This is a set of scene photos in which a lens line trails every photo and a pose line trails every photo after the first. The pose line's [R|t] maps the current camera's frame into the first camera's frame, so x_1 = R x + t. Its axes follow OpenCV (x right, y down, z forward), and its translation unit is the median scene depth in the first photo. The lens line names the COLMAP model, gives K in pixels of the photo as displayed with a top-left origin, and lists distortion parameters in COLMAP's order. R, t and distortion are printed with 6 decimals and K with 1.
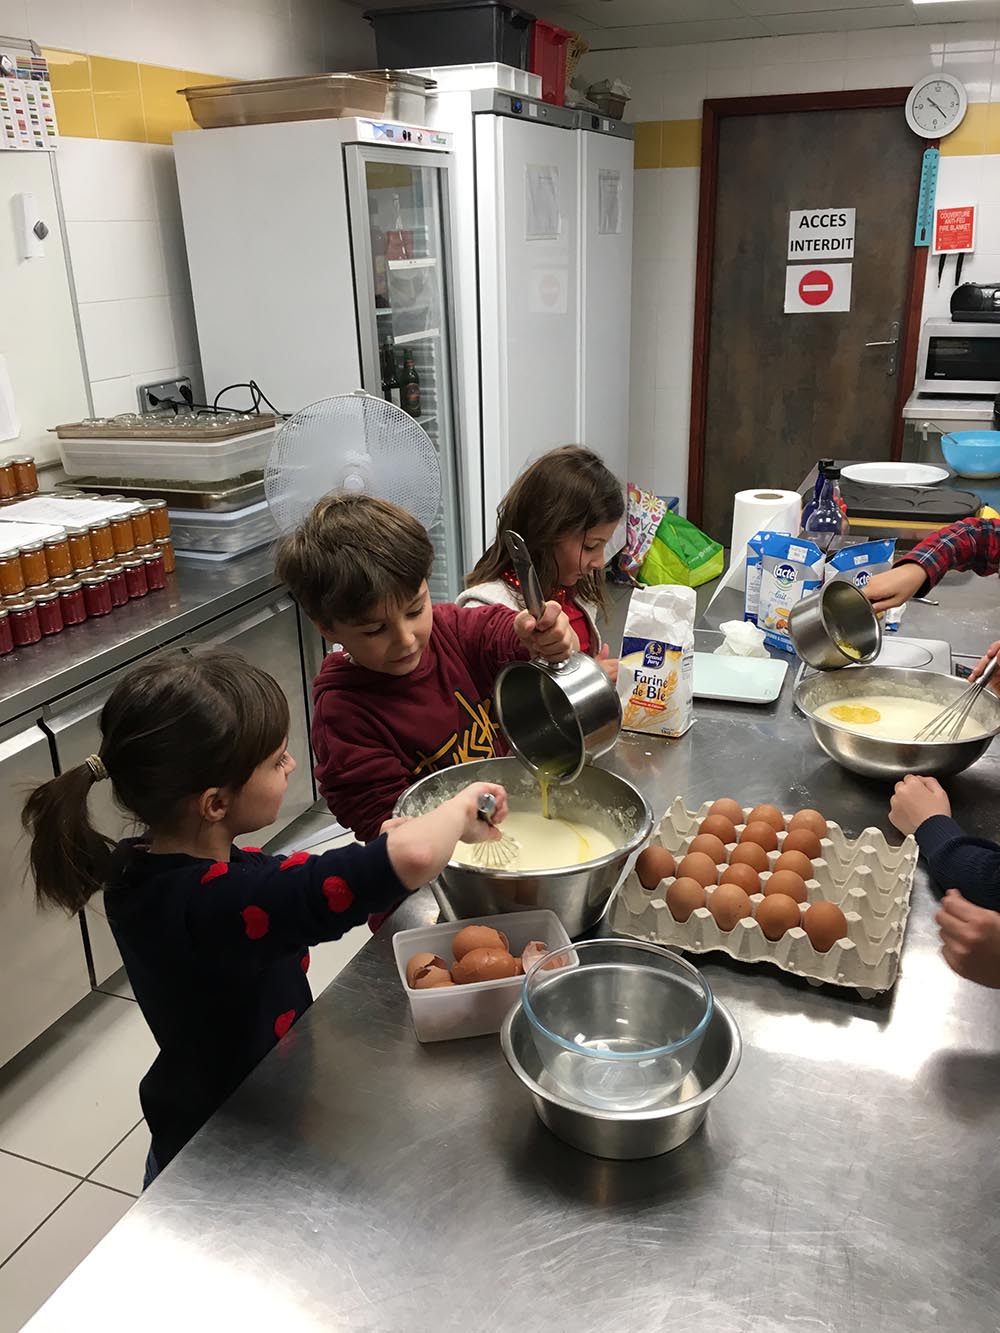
lens RADIAL K [[1140.1, 0, 500.0], [0, 1140.1, 666.5], [0, 0, 1]] dist [0.067732, -0.107224]
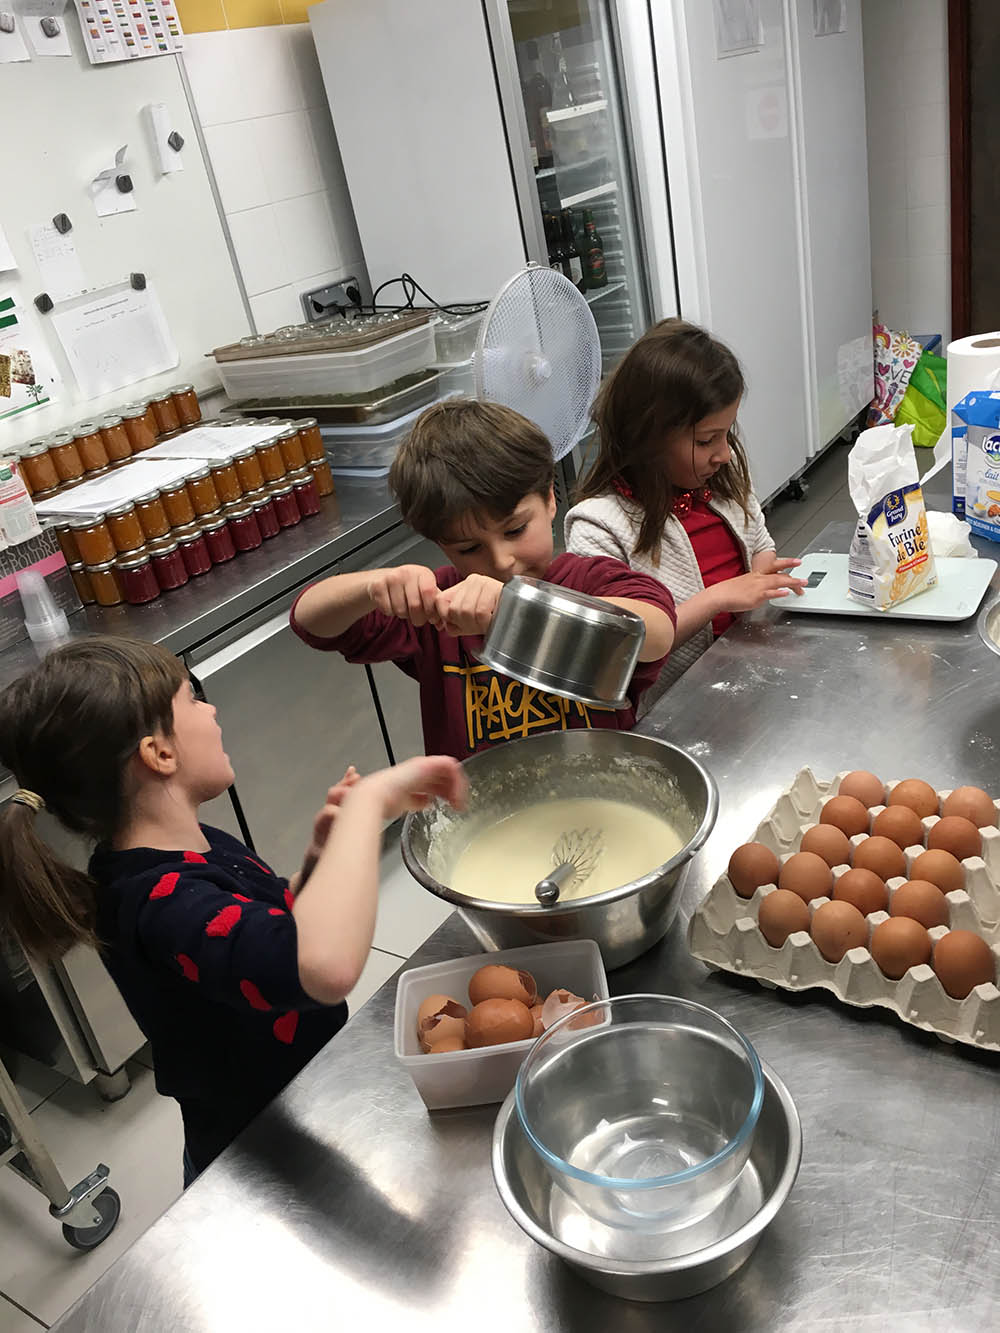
lens RADIAL K [[1140.1, 0, 500.0], [0, 1140.1, 666.5], [0, 0, 1]] dist [0.067732, -0.107224]
pose [[0.967446, -0.044699, -0.249100, 0.079797], [0.072858, 0.991800, 0.104993, -0.028817], [0.242364, -0.119724, 0.962770, 0.096570]]
